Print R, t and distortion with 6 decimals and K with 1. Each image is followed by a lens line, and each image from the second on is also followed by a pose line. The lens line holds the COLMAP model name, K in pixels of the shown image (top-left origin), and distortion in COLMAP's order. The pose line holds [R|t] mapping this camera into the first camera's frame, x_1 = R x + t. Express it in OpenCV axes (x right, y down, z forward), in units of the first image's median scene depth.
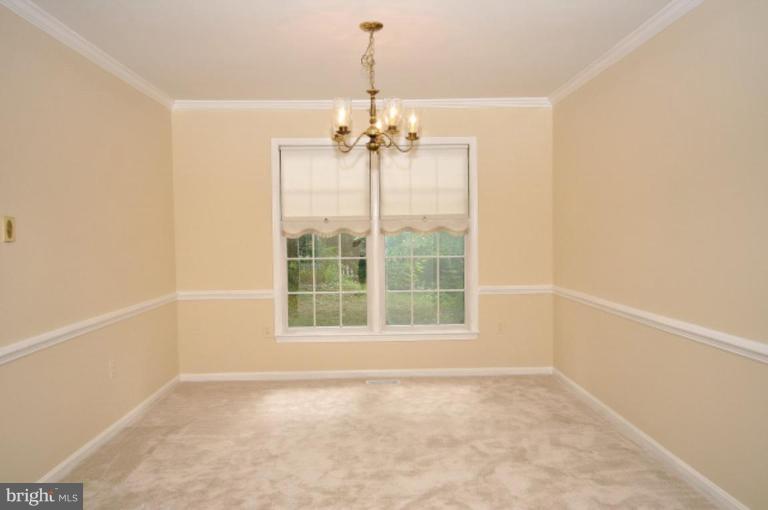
lens RADIAL K [[509.2, 0, 379.8], [0, 509.2, 255.9], [0, 0, 1]] dist [0.005698, 0.004508]
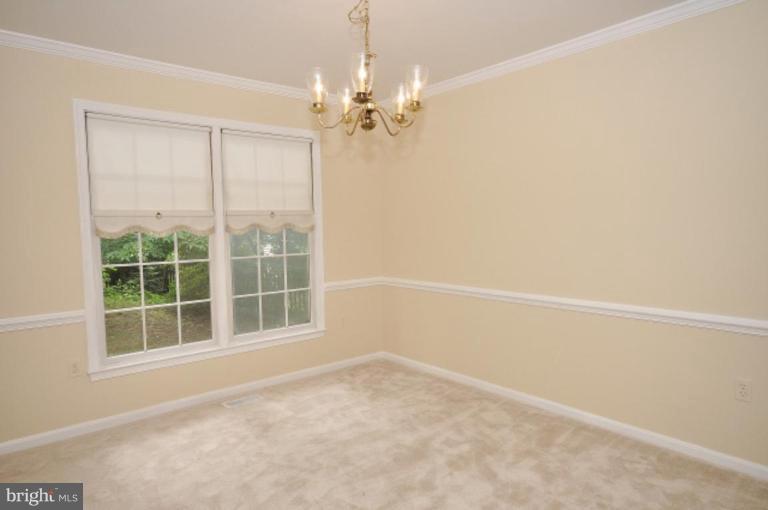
lens RADIAL K [[451.8, 0, 381.5], [0, 451.8, 260.8], [0, 0, 1]] dist [0.004340, 0.001821]
pose [[0.807183, -0.047322, 0.588401, -0.243500], [0.031915, 0.998822, 0.036548, -0.013912], [-0.589437, -0.010722, 0.807743, 0.229617]]
